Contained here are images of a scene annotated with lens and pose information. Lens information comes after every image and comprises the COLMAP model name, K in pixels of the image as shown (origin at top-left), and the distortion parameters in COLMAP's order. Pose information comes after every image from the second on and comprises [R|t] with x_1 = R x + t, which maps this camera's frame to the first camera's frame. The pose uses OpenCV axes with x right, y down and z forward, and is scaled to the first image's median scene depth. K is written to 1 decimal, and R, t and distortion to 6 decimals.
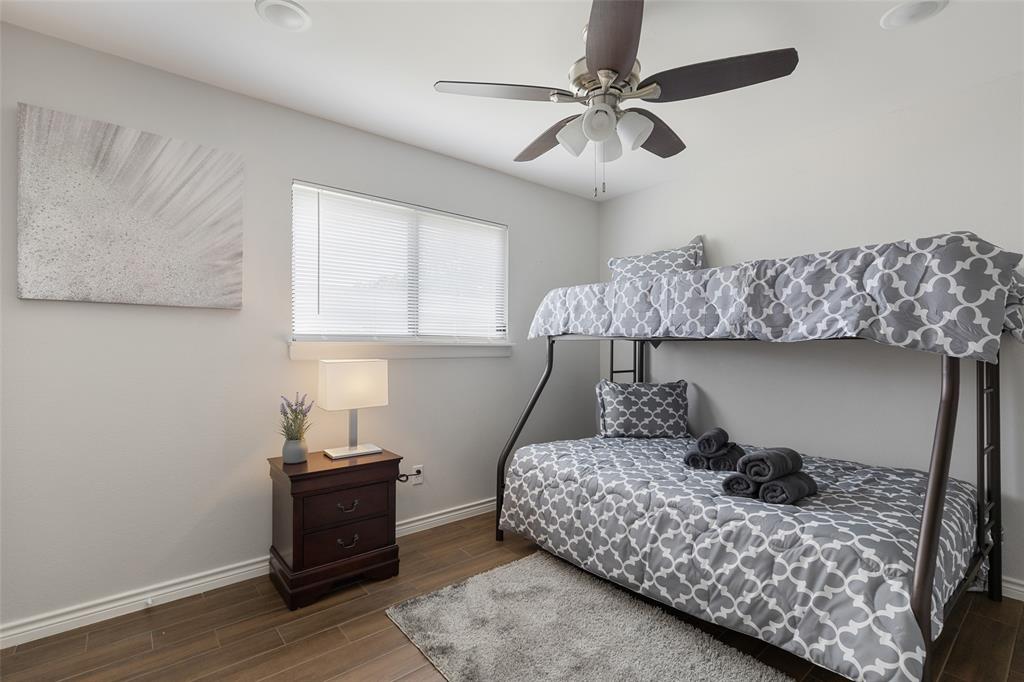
lens RADIAL K [[483.7, 0, 500.2], [0, 483.7, 338.3], [0, 0, 1]] dist [0.002820, -0.000121]
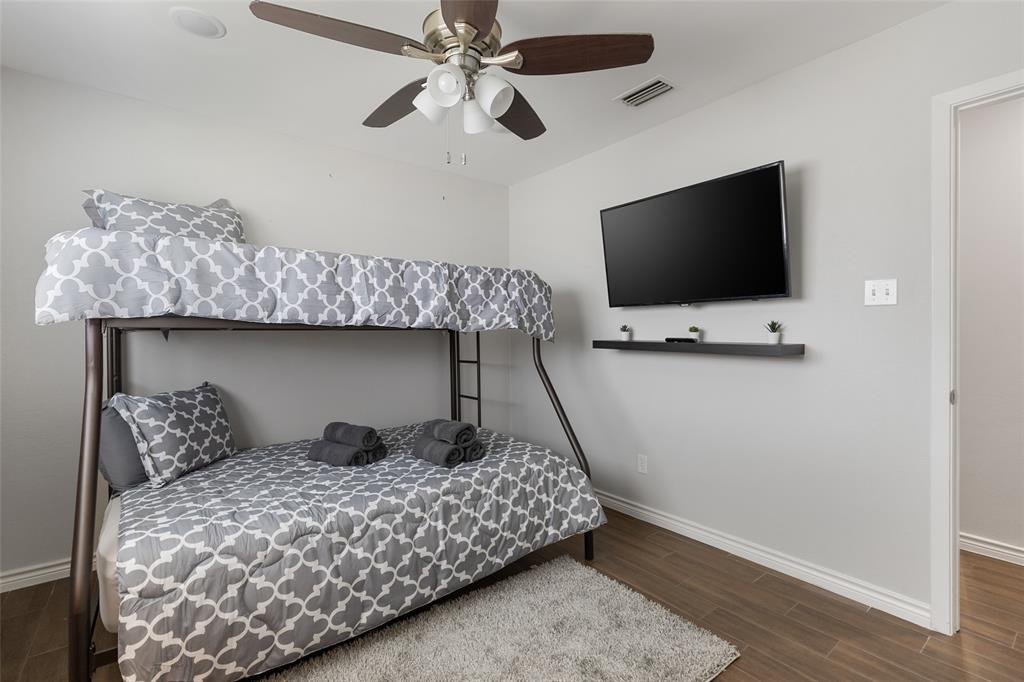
lens RADIAL K [[483.7, 0, 500.2], [0, 483.7, 338.3], [0, 0, 1]] dist [0.002820, -0.000121]
pose [[-0.020451, -0.005406, 0.999776, -0.648290], [-0.005587, 0.999970, 0.005293, 0.016569], [-0.999775, -0.005477, -0.020481, 0.901316]]
